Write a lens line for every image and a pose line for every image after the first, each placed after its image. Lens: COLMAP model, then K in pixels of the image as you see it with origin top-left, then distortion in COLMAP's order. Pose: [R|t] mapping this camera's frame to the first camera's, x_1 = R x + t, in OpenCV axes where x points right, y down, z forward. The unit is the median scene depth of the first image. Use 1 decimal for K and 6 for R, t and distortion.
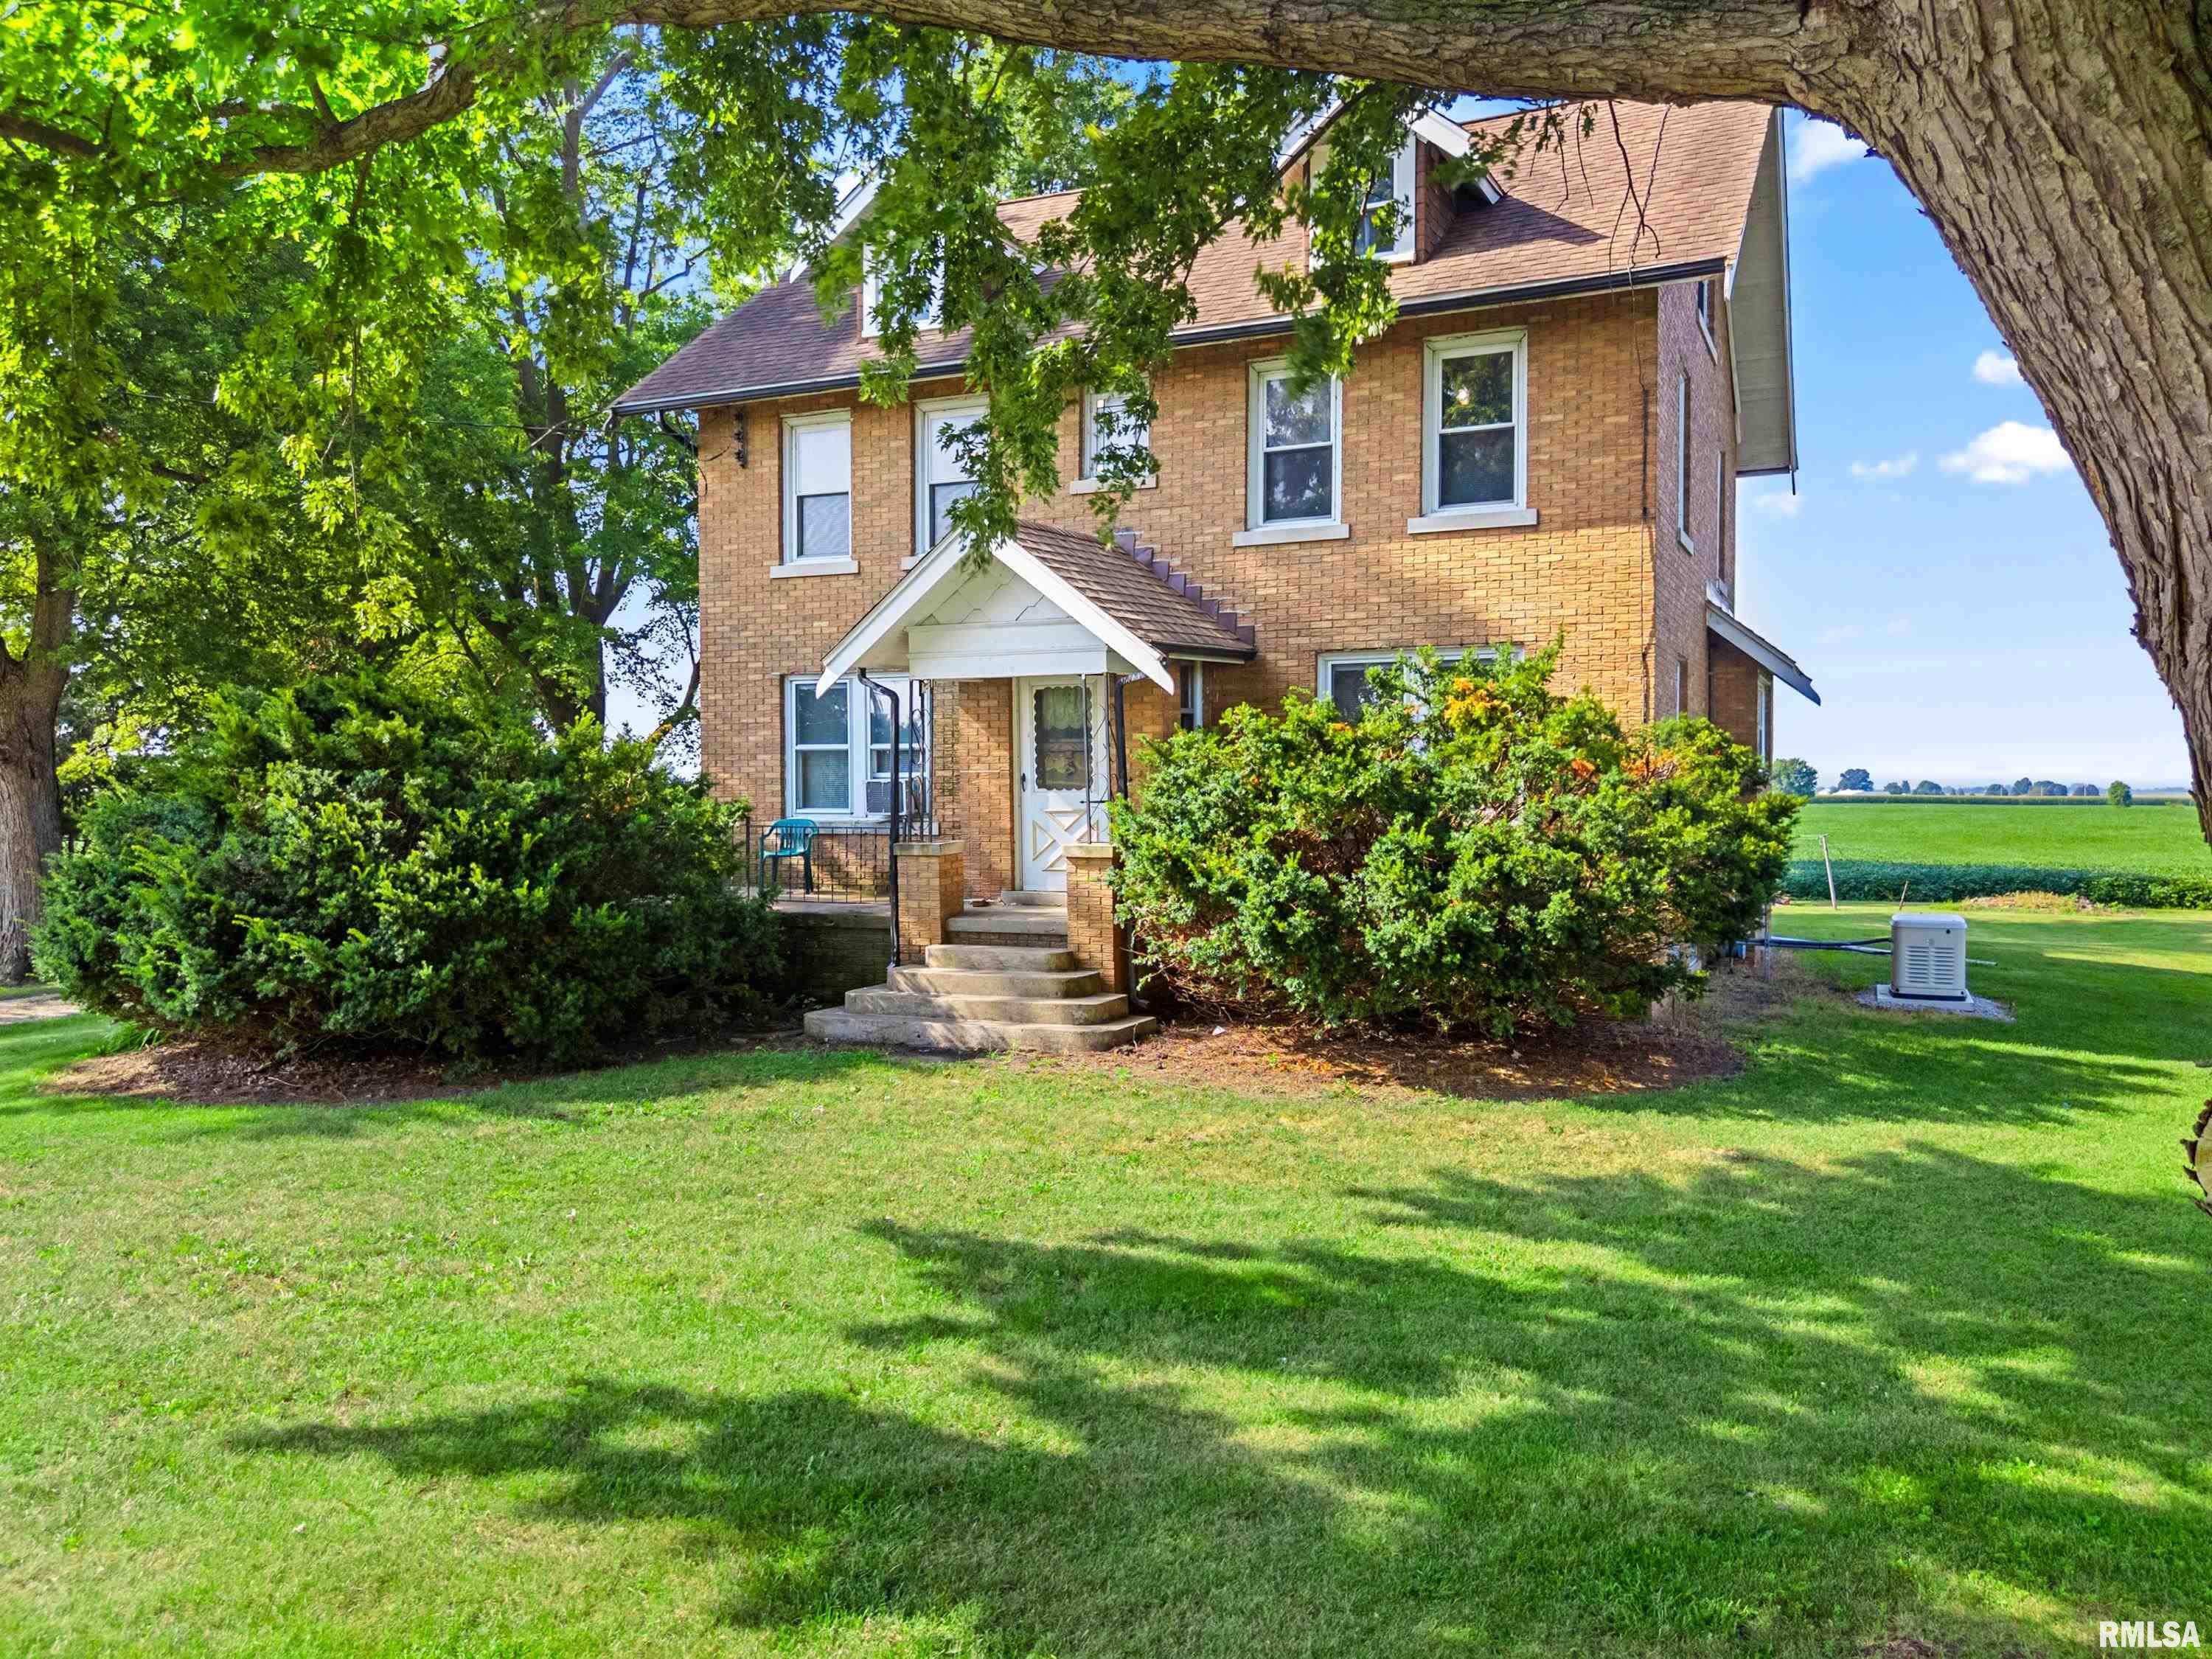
lens RADIAL K [[1650.3, 0, 926.3], [0, 1650.3, 816.9], [0, 0, 1]] dist [0.050337, -0.040720]
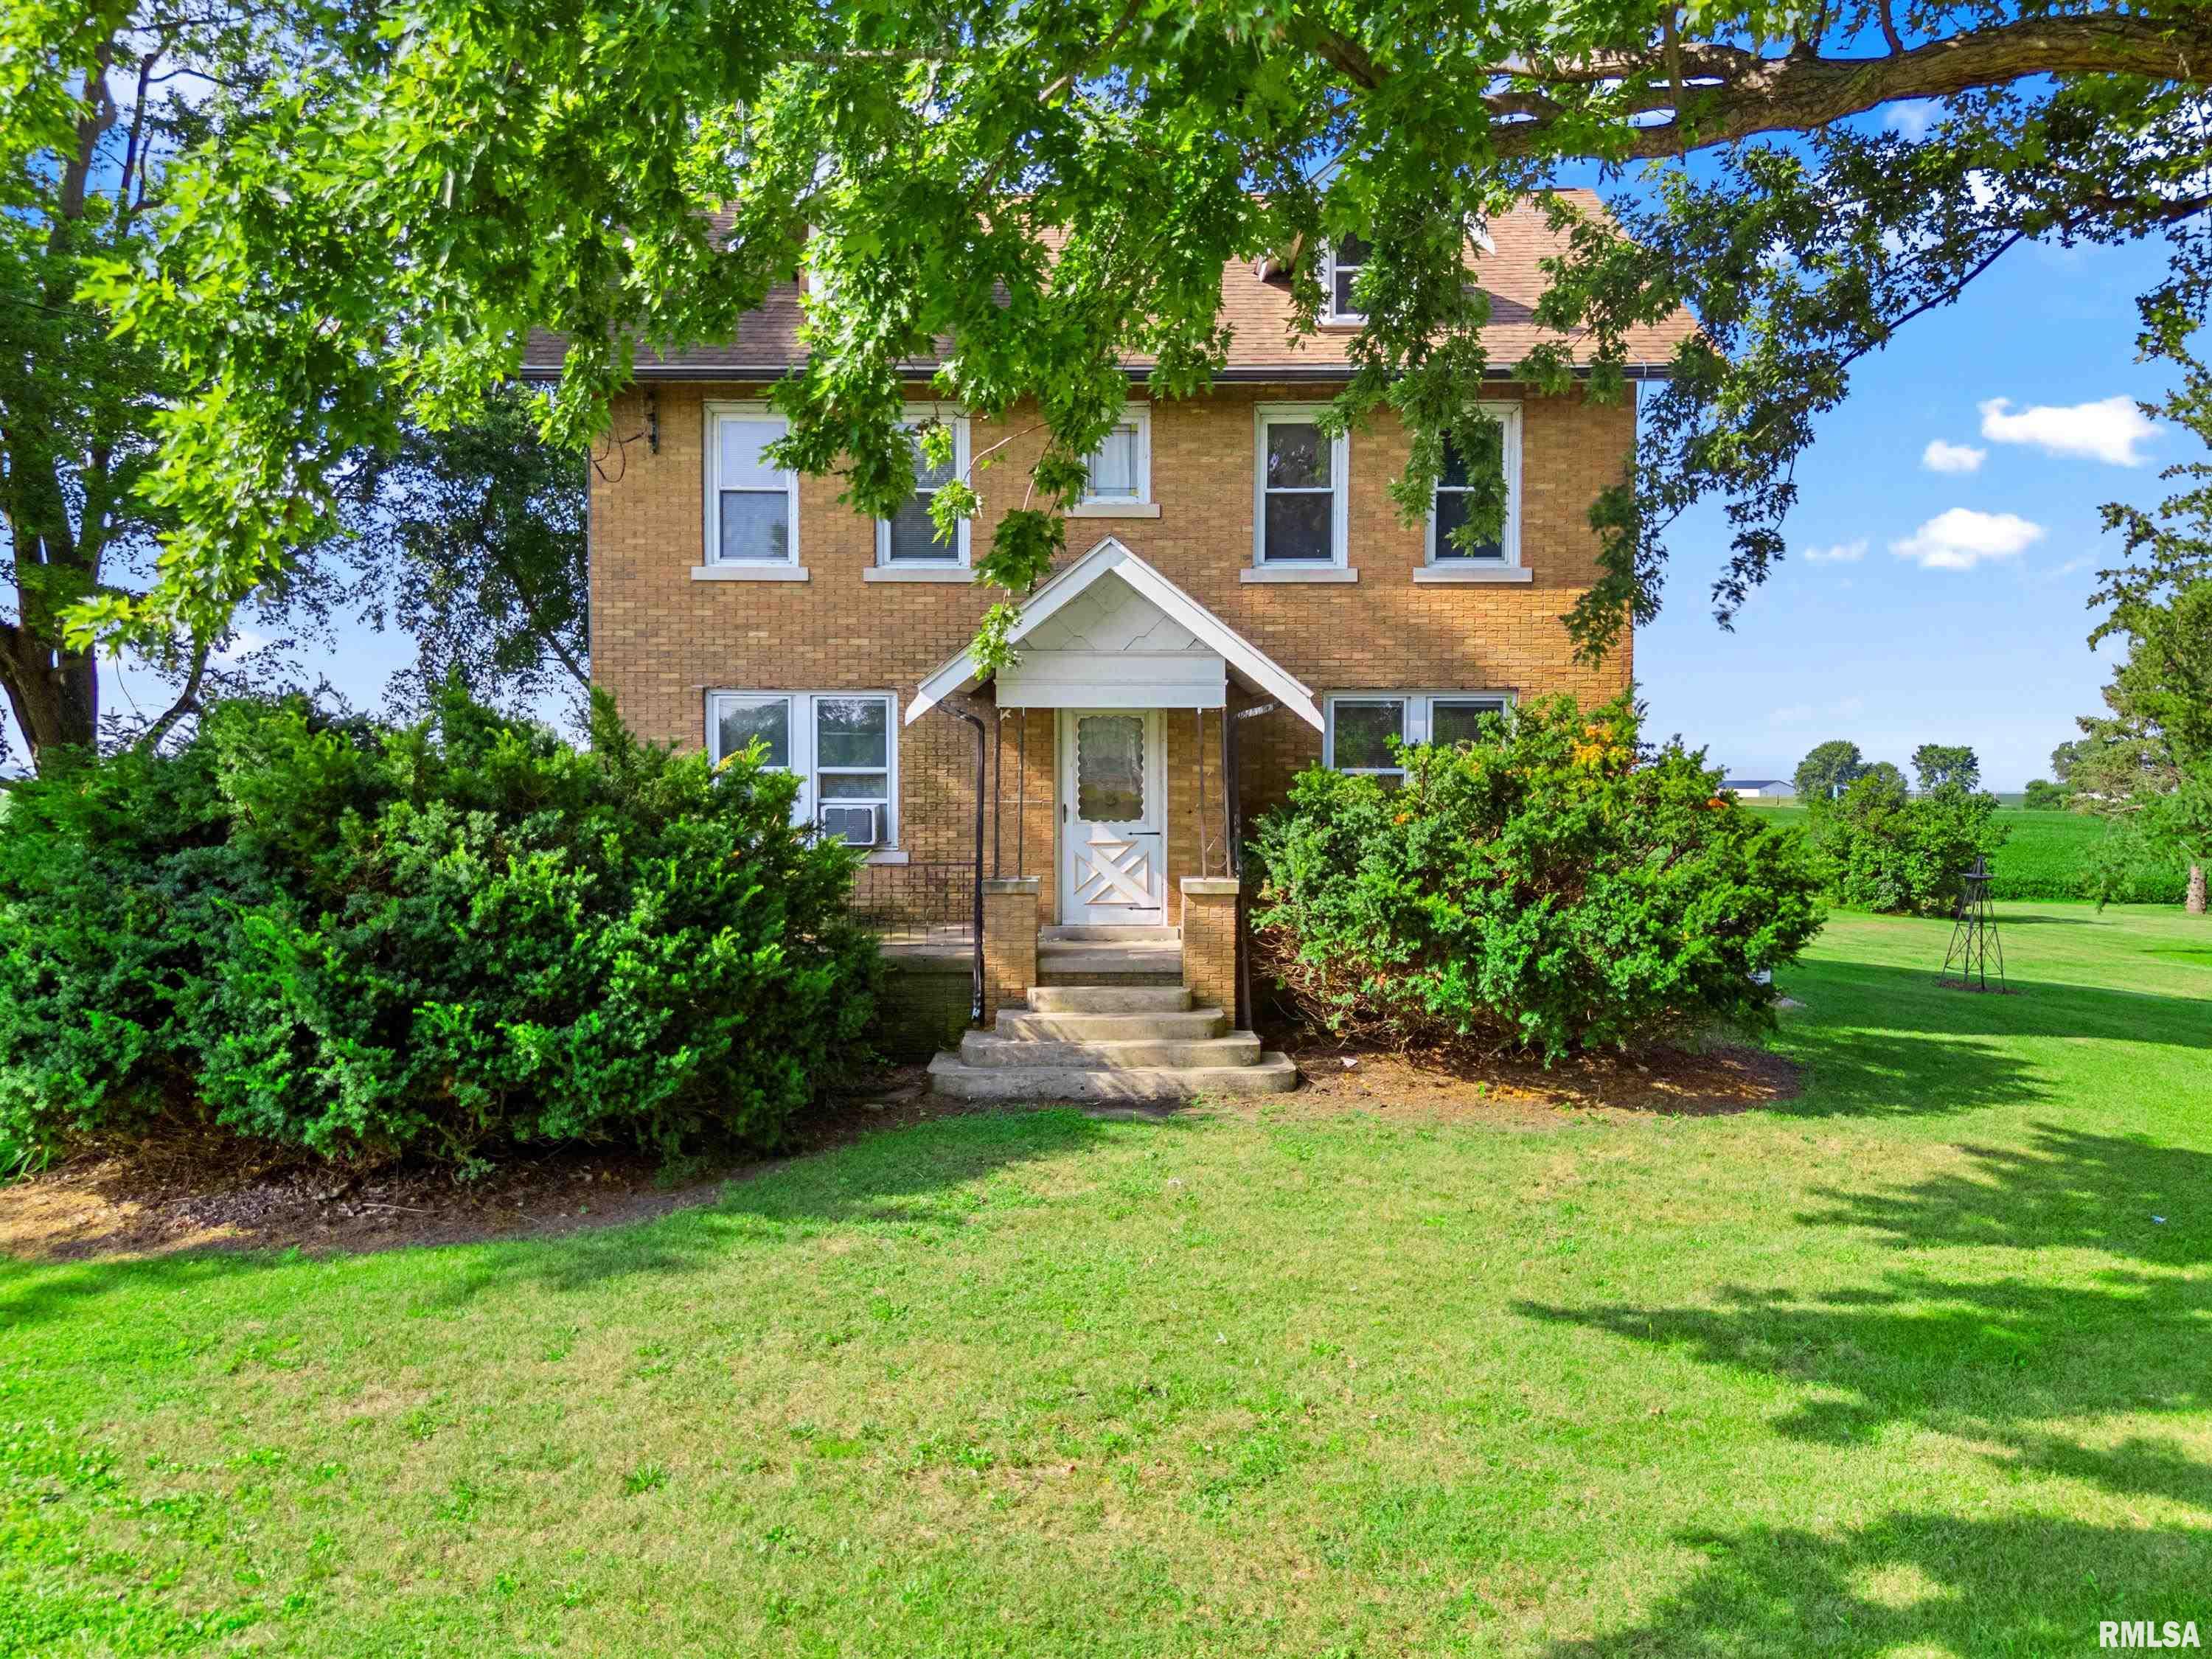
lens RADIAL K [[1650.3, 0, 1056.1], [0, 1650.3, 792.0], [0, 0, 1]] dist [0.050337, -0.040720]
pose [[0.904686, 0.003075, 0.426068, -0.482347], [0.001918, 0.999934, -0.011290, -0.029933], [-0.426075, 0.011031, 0.904621, 0.168554]]
